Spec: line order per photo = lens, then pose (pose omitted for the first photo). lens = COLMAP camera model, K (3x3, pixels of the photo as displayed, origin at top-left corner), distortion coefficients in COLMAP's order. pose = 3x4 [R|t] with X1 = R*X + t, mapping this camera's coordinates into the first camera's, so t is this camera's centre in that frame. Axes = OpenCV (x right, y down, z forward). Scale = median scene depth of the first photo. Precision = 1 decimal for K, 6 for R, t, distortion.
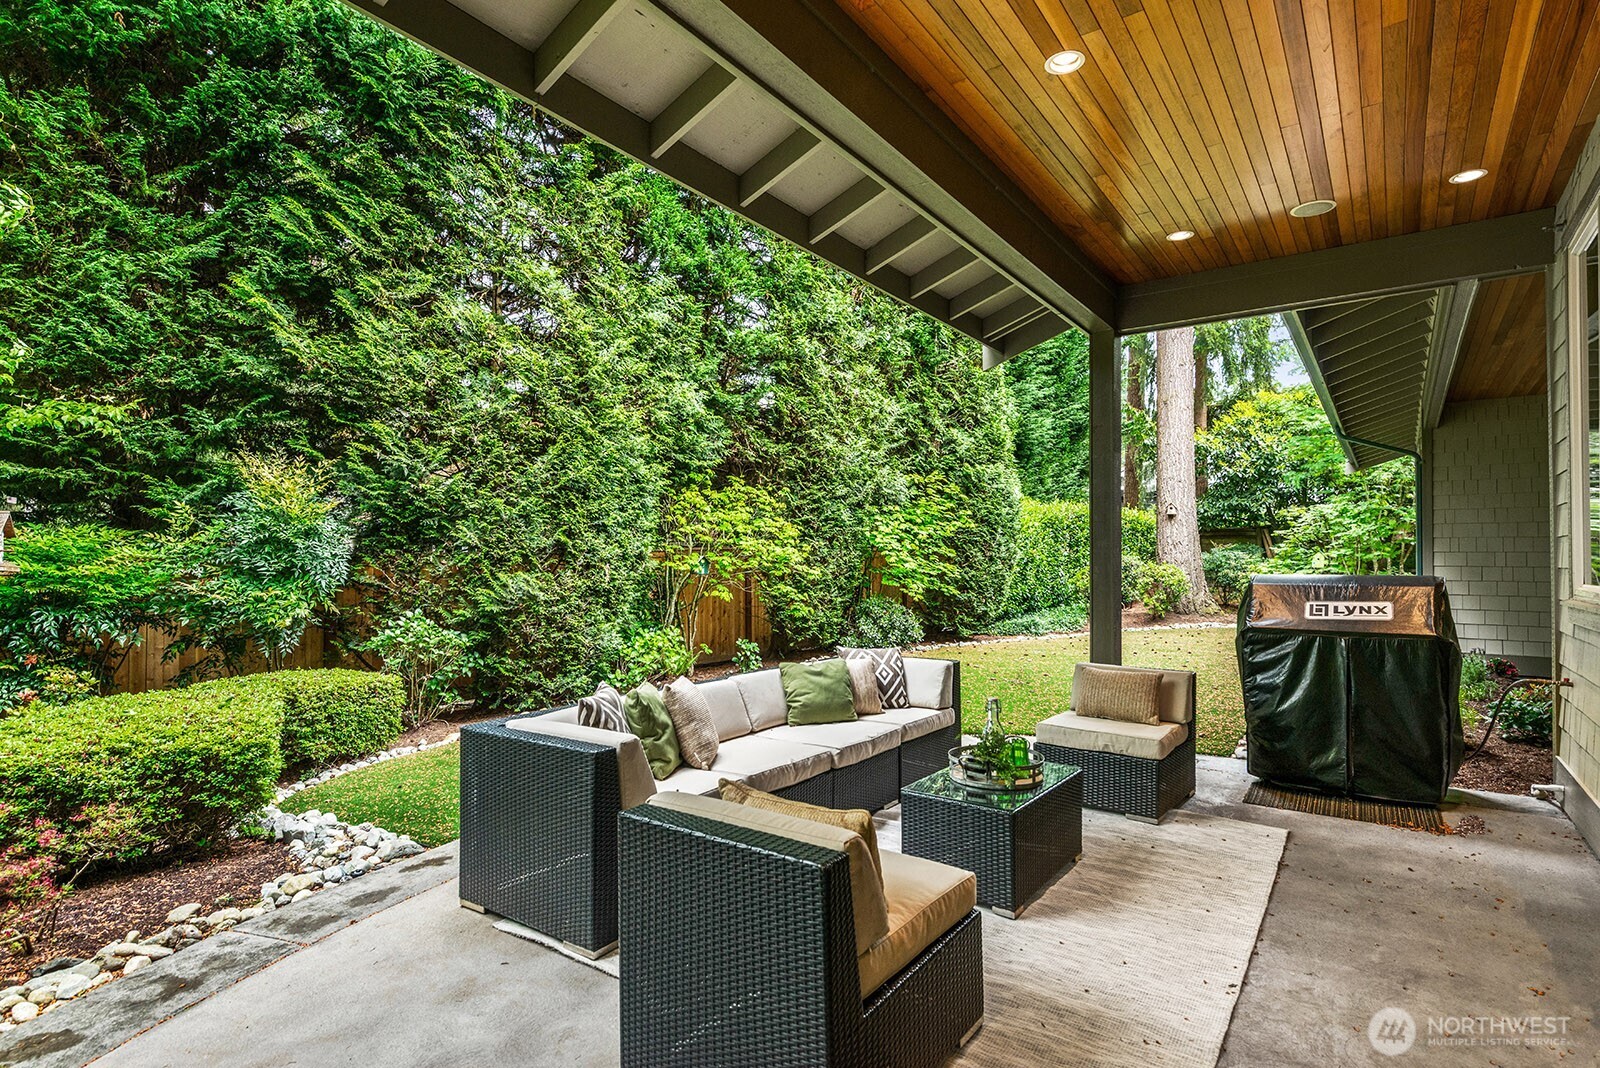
lens RADIAL K [[809.6, 0, 804.4], [0, 809.6, 539.5], [0, 0, 1]] dist [-0.001007, 0.001437]
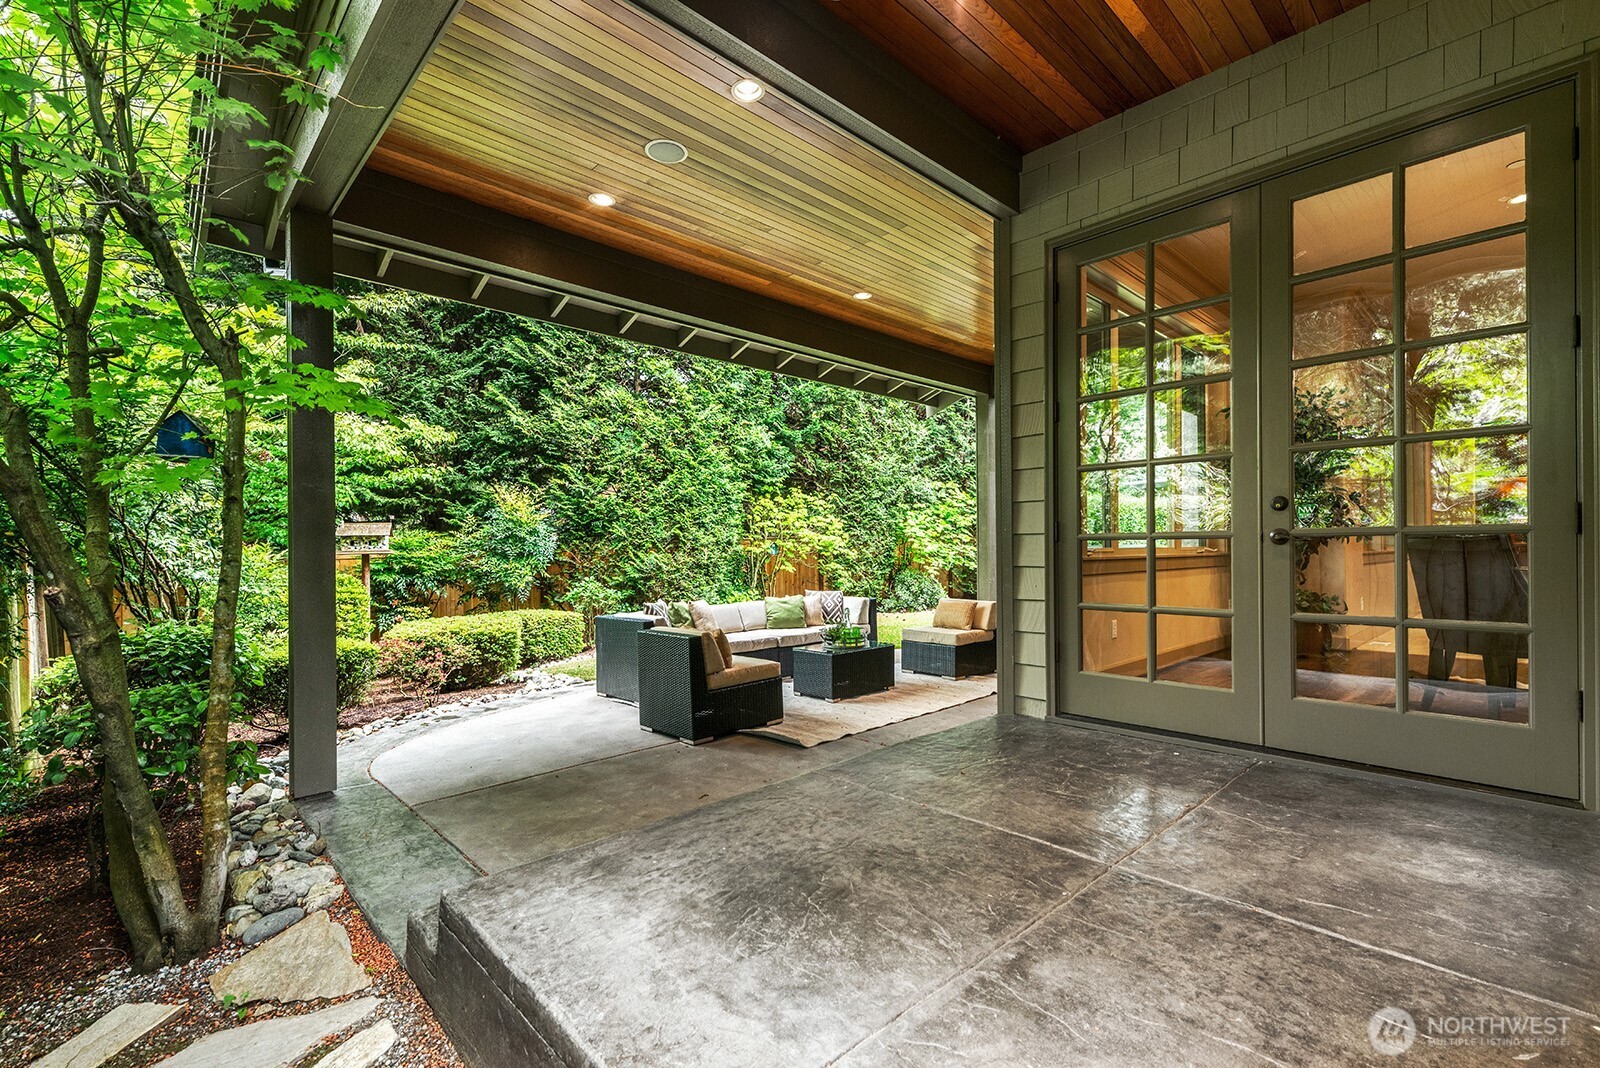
lens RADIAL K [[709.3, 0, 798.6], [0, 709.3, 544.2], [0, 0, 1]] dist [0.002672, -0.000100]
pose [[0.982203, -0.014673, -0.187250, 0.207064], [0.018381, 0.999668, 0.018077, 0.002163], [0.186923, -0.021197, 0.982146, -0.340480]]
